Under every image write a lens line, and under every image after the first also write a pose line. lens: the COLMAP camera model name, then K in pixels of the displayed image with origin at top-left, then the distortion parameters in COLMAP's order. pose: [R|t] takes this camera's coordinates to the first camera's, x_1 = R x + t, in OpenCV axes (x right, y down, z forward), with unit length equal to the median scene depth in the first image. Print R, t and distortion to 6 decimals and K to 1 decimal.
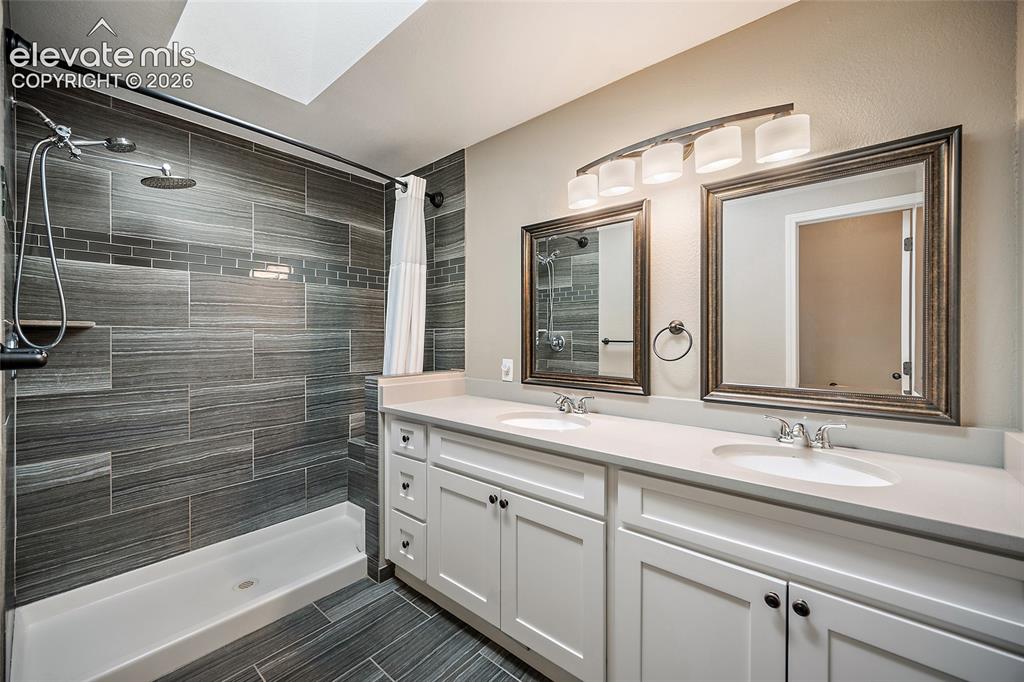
lens RADIAL K [[404.4, 0, 515.5], [0, 404.4, 338.8], [0, 0, 1]] dist [-0.003997, 0.001658]
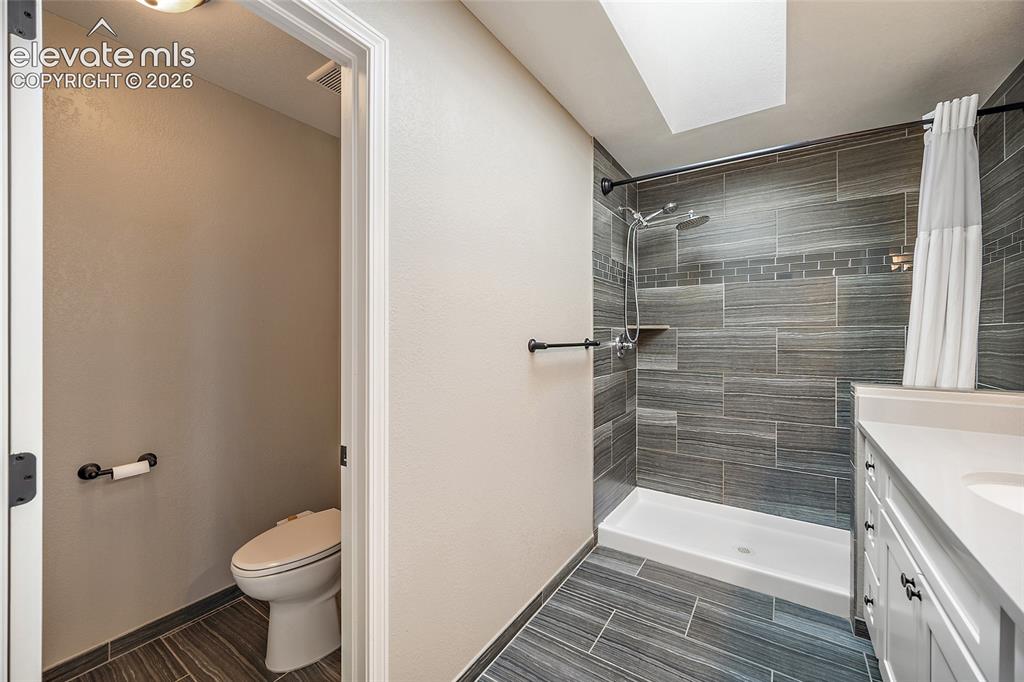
lens RADIAL K [[404.4, 0, 516.0], [0, 404.4, 337.9], [0, 0, 1]] dist [-0.003997, 0.001658]
pose [[0.113602, 0.006586, -0.993504, 0.360896], [-0.004789, 0.999970, 0.006081, -0.000541], [0.993515, 0.004068, 0.113630, 0.199670]]
